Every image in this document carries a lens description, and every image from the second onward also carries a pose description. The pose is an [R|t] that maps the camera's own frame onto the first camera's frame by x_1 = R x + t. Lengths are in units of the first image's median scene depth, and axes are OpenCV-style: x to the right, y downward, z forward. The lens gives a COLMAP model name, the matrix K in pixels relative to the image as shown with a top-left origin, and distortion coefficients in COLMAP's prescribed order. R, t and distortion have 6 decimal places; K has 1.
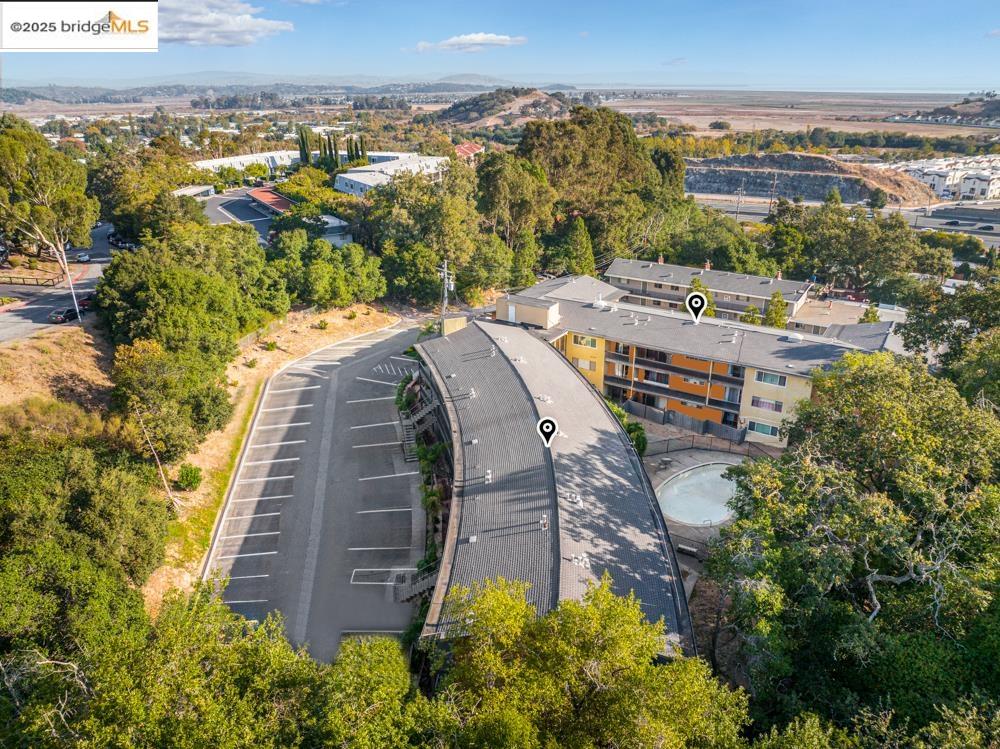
lens RADIAL K [[707.6, 0, 500.0], [0, 707.6, 374.5], [0, 0, 1]] dist [-0.040696, 0.004463]
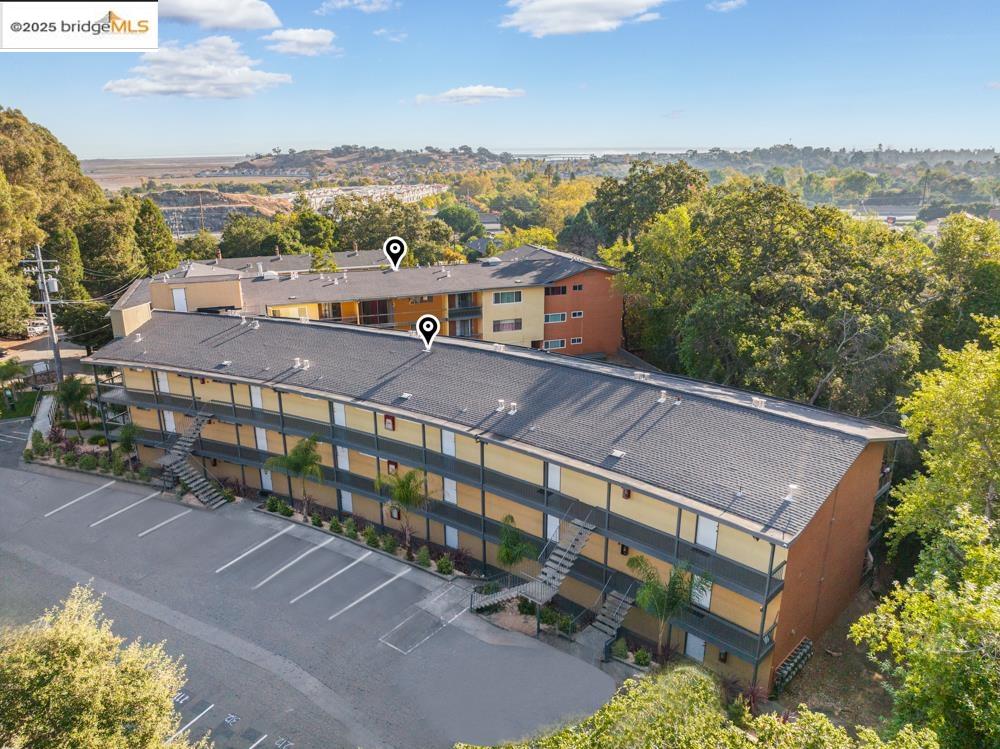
lens RADIAL K [[707.6, 0, 500.0], [0, 707.6, 374.5], [0, 0, 1]] dist [-0.040696, 0.004463]
pose [[0.618072, -0.239379, 0.748789, -0.339486], [0.304601, 0.951026, 0.052606, 0.046587], [-0.724711, 0.195567, 0.660718, 0.331406]]
